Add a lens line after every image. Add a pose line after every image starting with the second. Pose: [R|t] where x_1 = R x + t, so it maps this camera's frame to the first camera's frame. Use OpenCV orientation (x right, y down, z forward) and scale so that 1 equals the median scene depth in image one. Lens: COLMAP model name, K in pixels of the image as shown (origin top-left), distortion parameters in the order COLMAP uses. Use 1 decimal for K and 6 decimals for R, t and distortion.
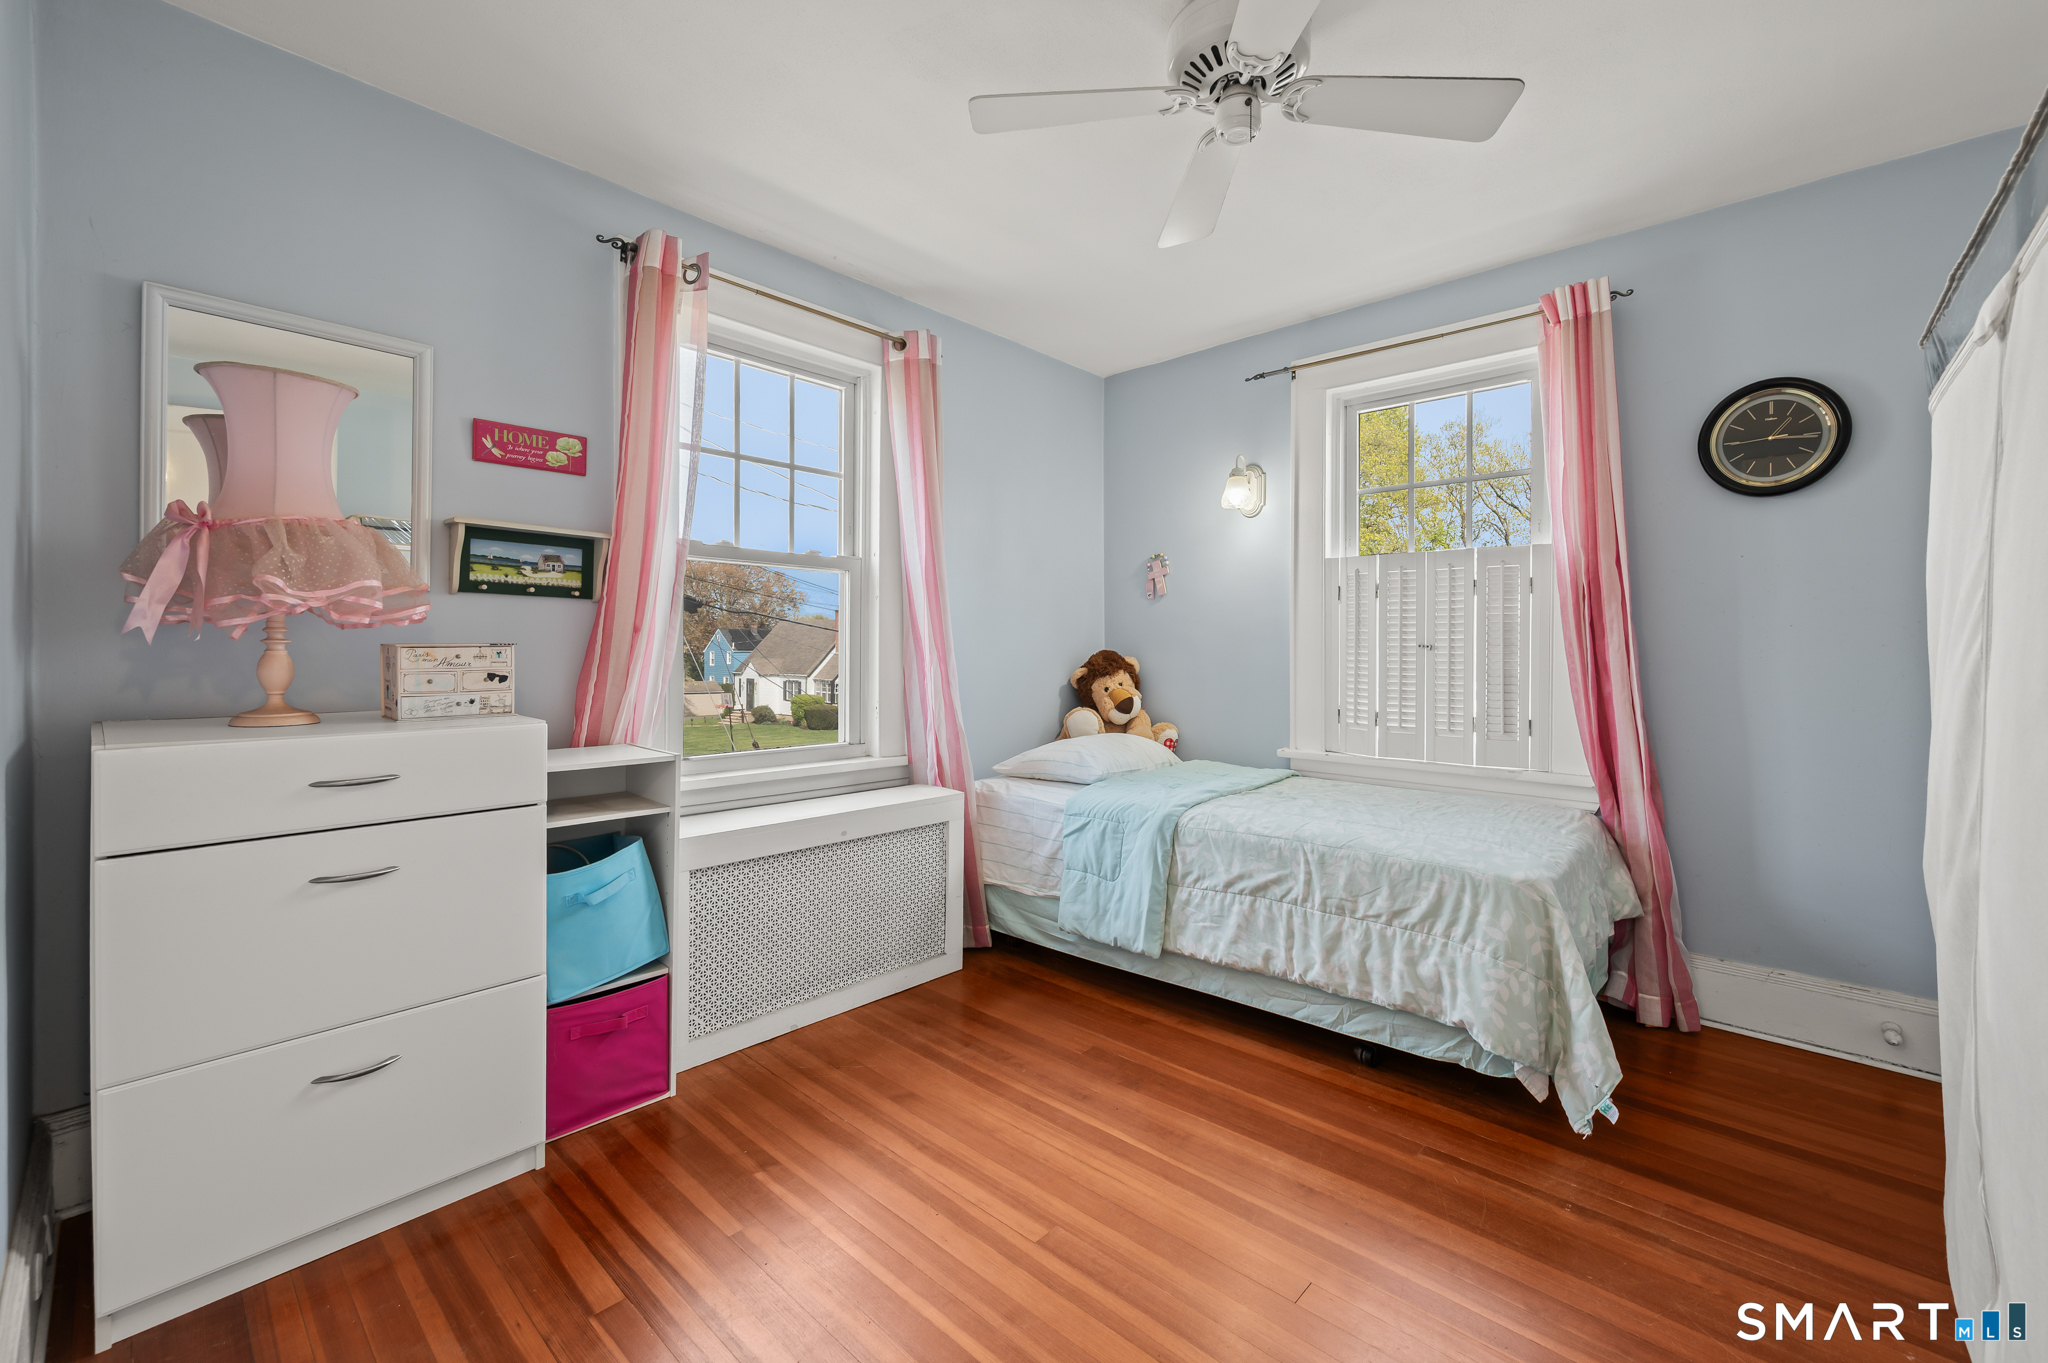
lens RADIAL K [[817.9, 0, 1012.0], [0, 817.9, 661.4], [0, 0, 1]] dist [0.003389, -0.000314]
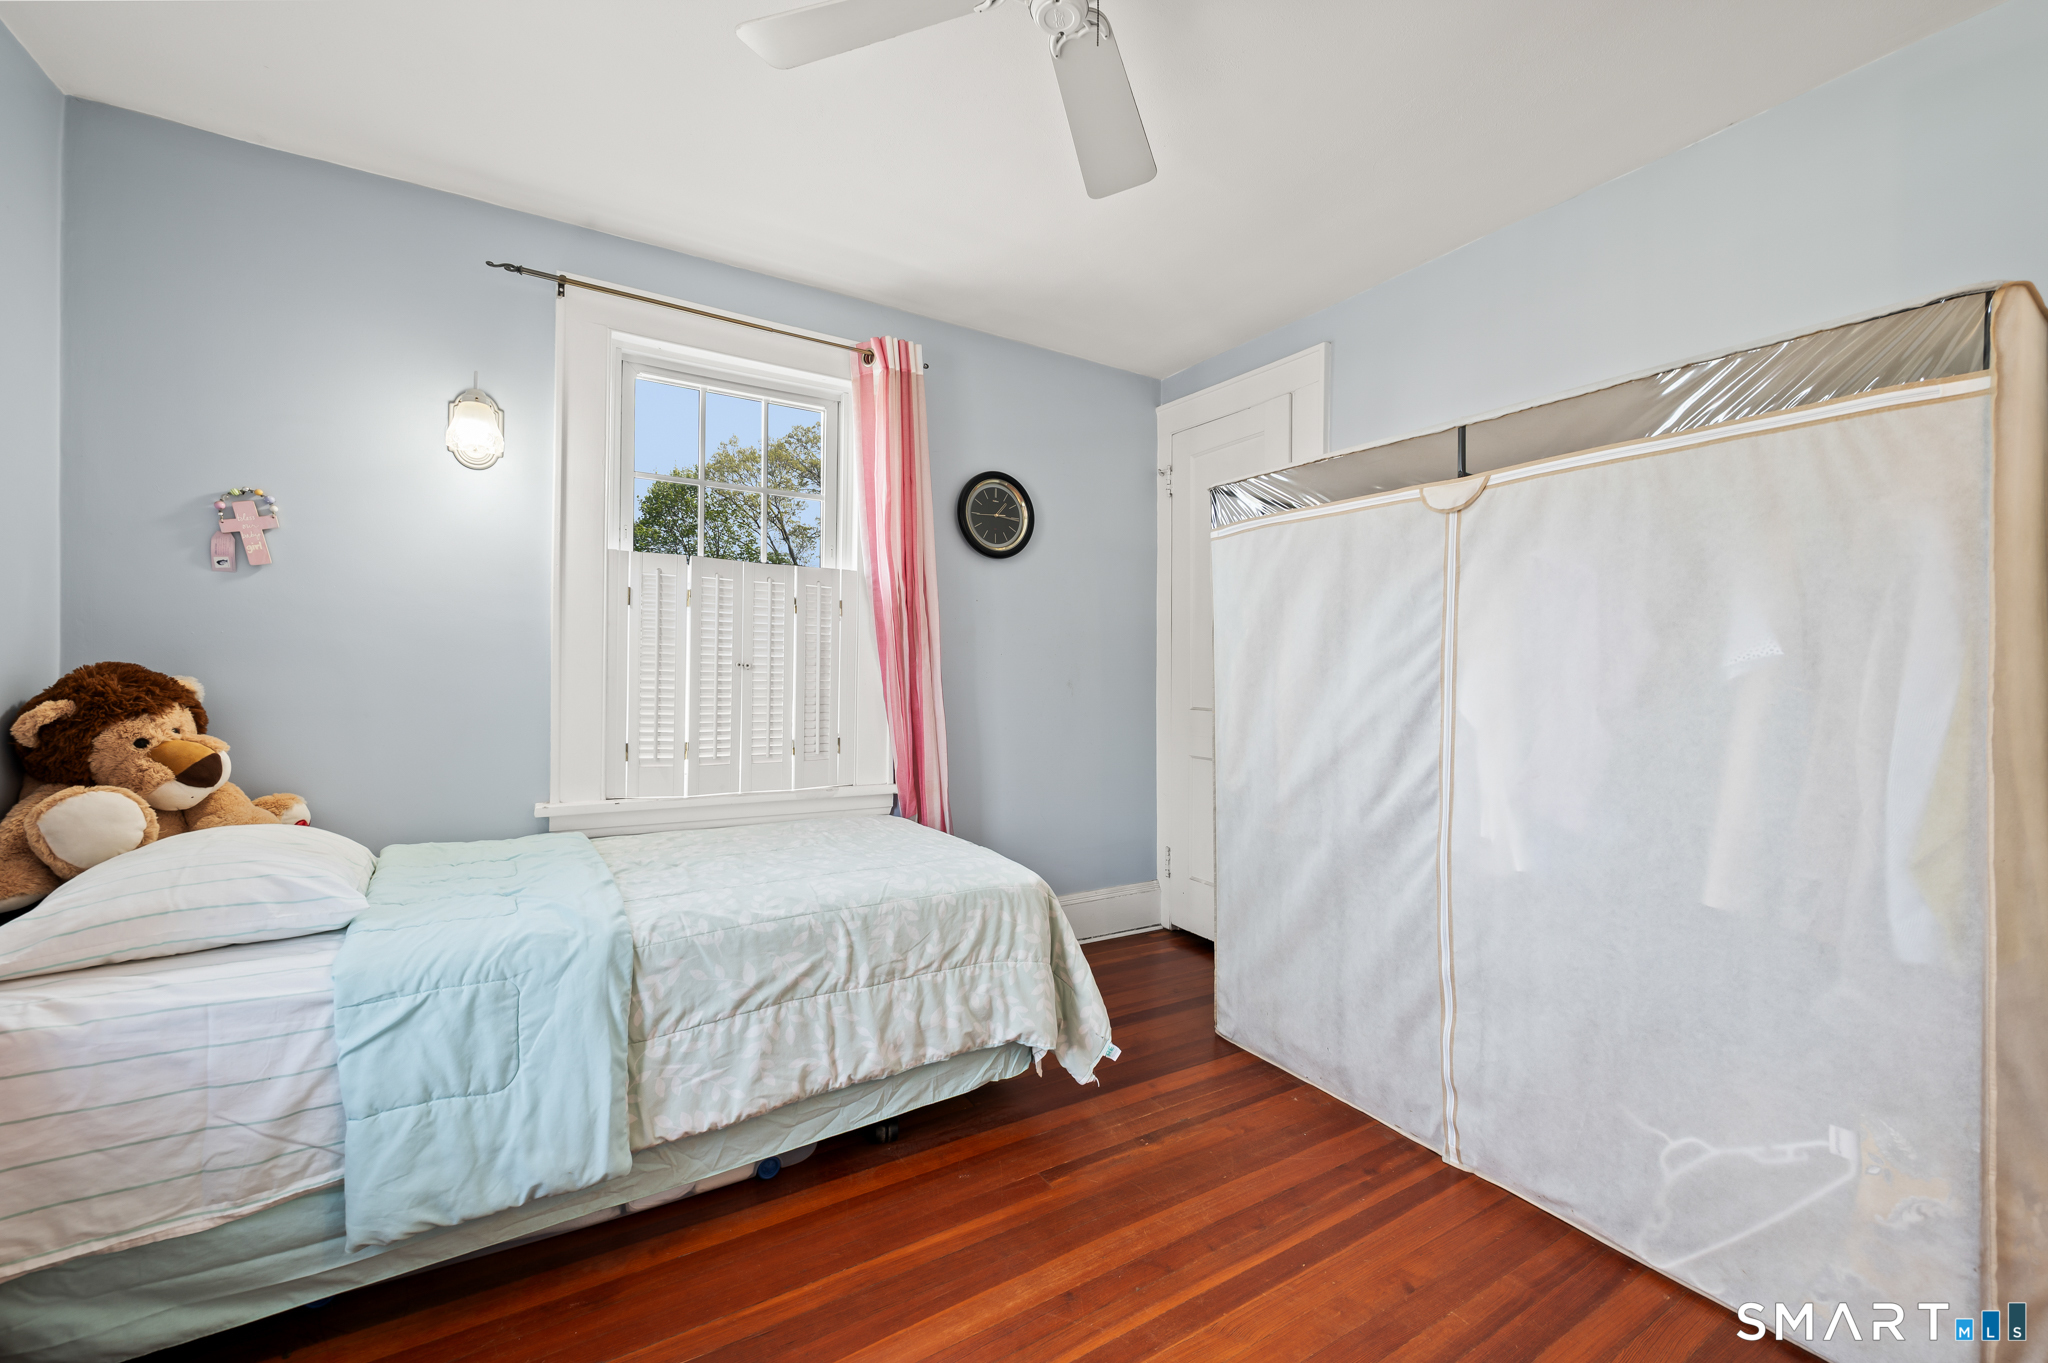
lens RADIAL K [[817.9, 0, 1021.8], [0, 817.9, 671.3], [0, 0, 1]] dist [0.003389, -0.000314]
pose [[0.266823, 0.002355, 0.963743, -0.349648], [0.001563, 0.999995, -0.002877, -0.010611], [-0.963744, 0.002274, 0.266818, 0.575510]]
